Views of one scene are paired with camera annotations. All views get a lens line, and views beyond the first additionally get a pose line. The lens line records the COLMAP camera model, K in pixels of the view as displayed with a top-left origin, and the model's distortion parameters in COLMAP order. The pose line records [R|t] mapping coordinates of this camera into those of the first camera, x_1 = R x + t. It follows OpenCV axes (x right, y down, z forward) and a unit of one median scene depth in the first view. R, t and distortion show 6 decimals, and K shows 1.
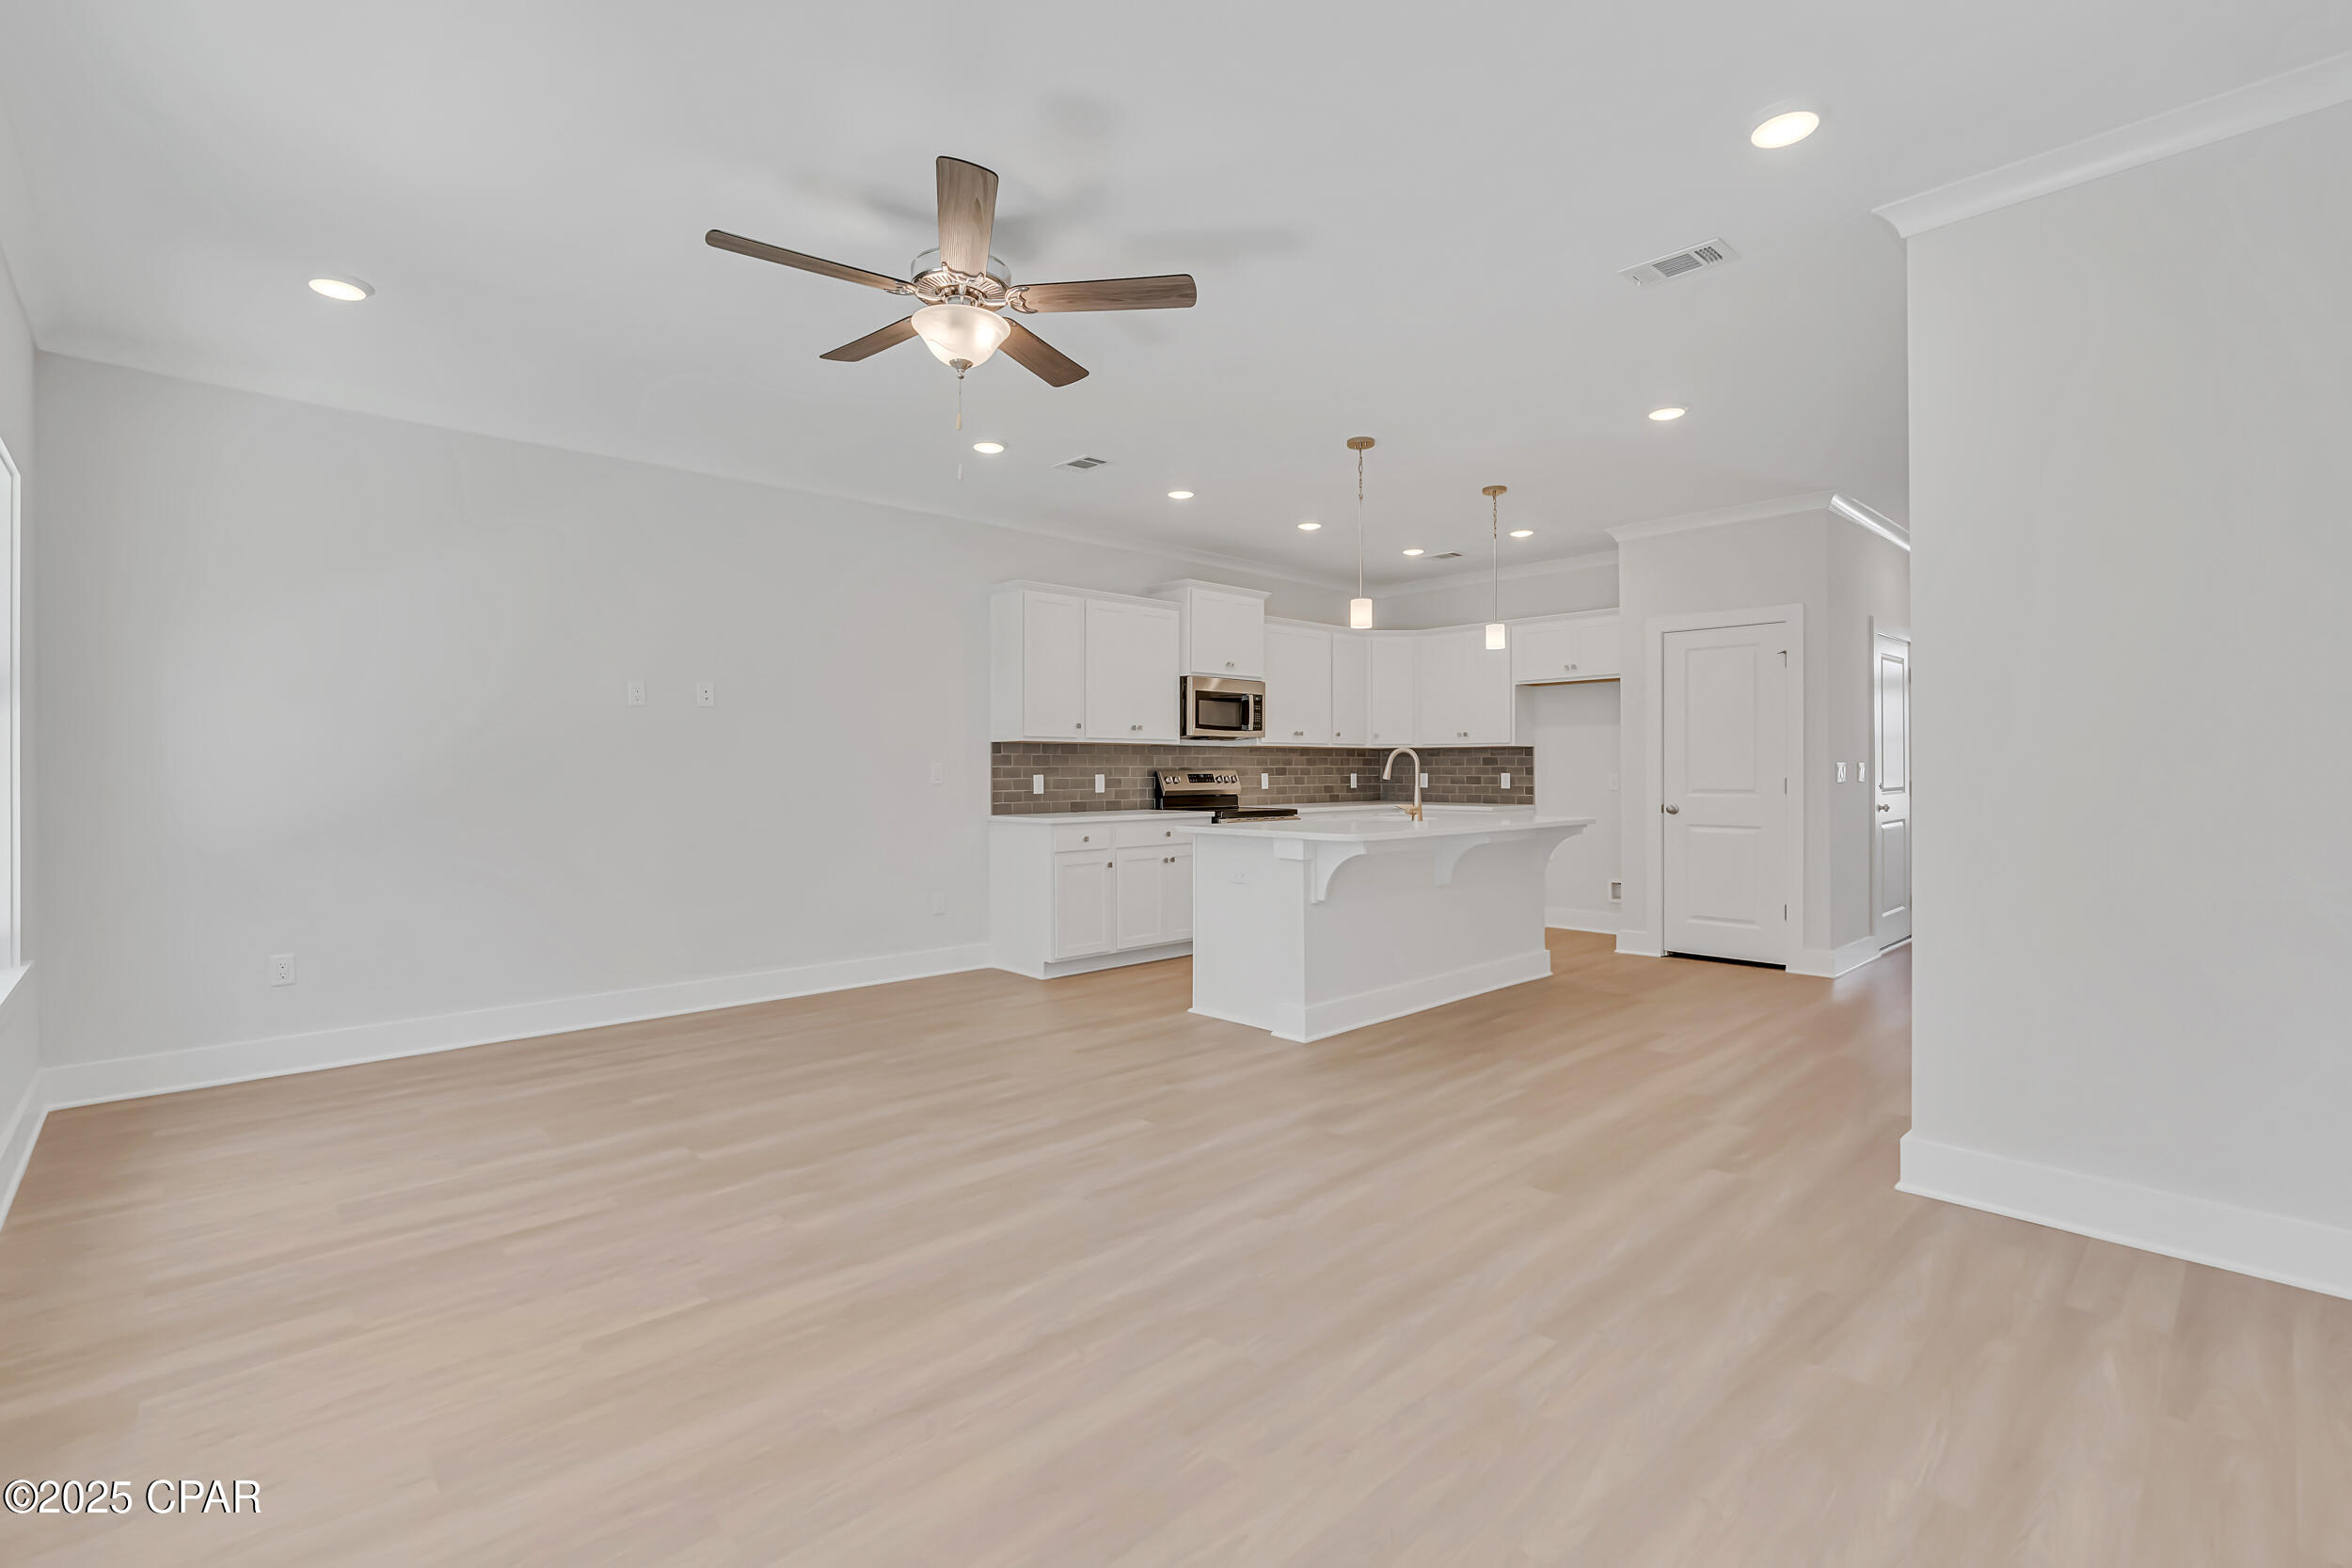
lens RADIAL K [[1061.9, 0, 1183.4], [0, 1061.9, 768.7], [0, 0, 1]] dist [-0.005847, 0.000983]
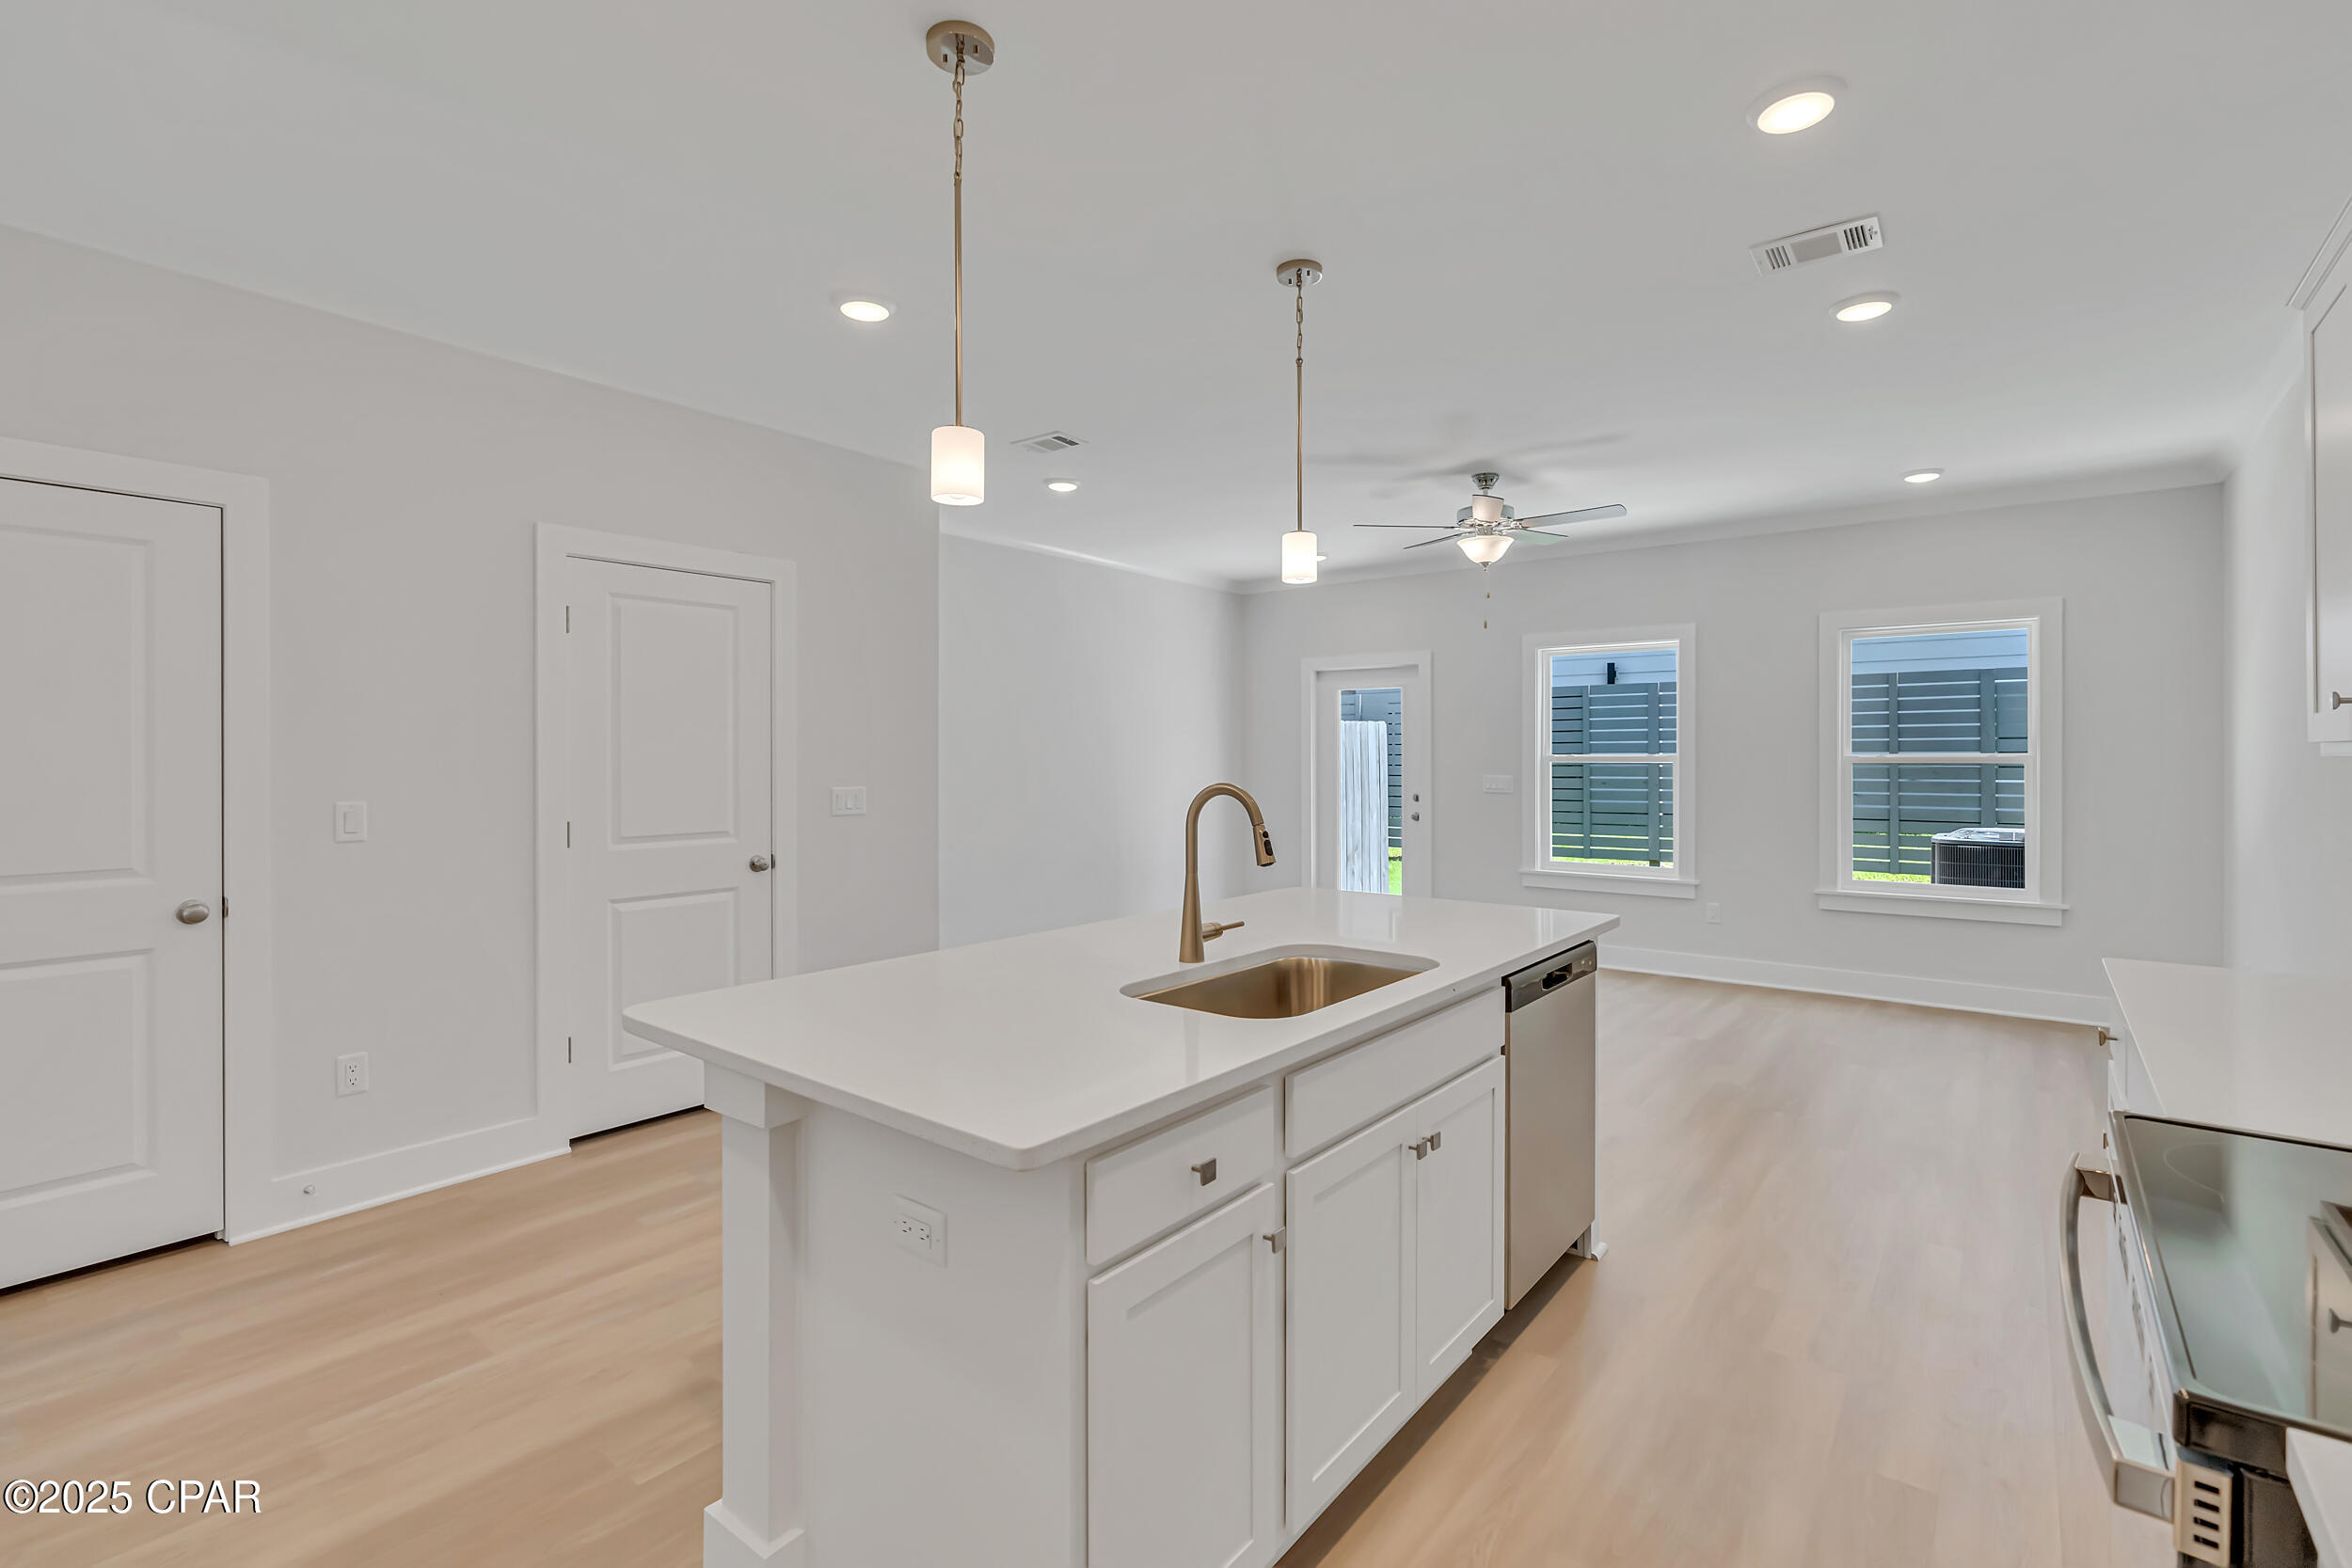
lens RADIAL K [[1055.2, 0, 1192.5], [0, 1055.2, 748.2], [0, 0, 1]] dist [-0.002807, 0.000231]
pose [[-0.988725, 0.001416, -0.149738, 0.221187], [0.003366, 0.999913, -0.012770, -0.021418], [0.149707, -0.013130, -0.988643, 1.094758]]
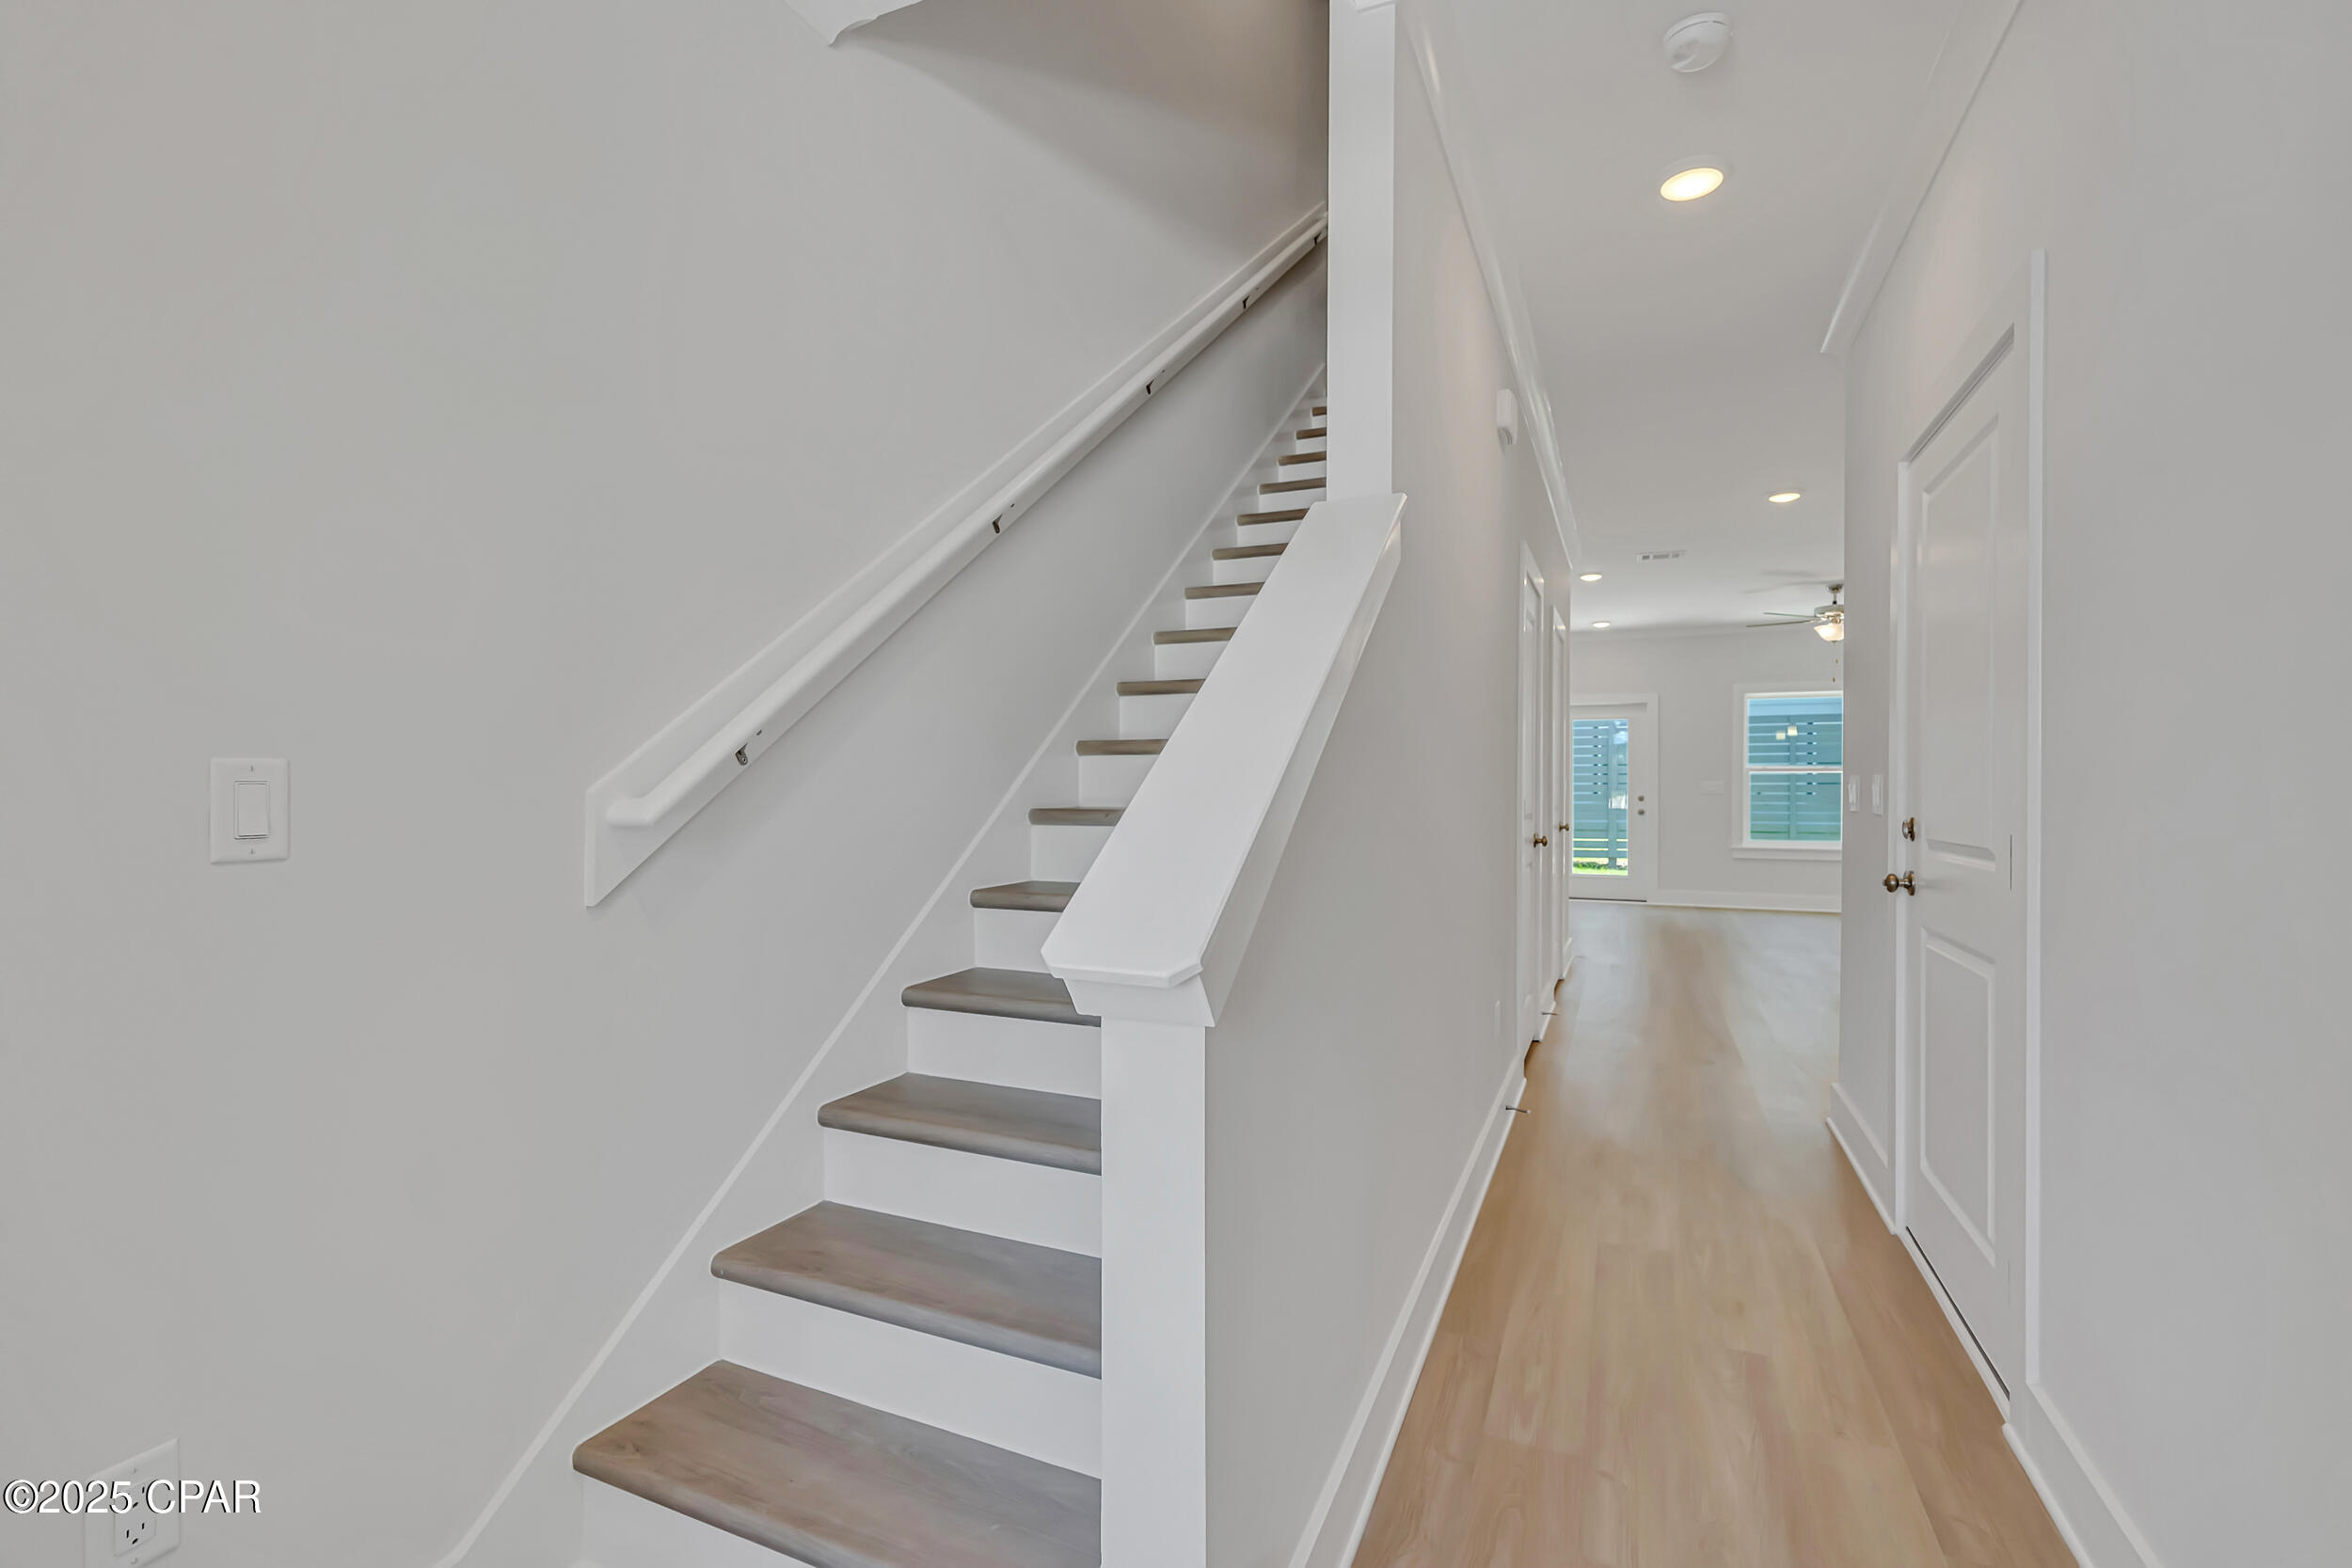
lens RADIAL K [[1061.7, 0, 1195.6], [0, 1061.7, 791.7], [0, 0, 1]] dist [-0.017019, 0.007179]
pose [[-0.912803, -0.000292, -0.408401, 1.013094], [-0.001842, 0.999993, 0.003400, 0.002345], [0.408397, 0.003855, -0.912796, 1.175279]]
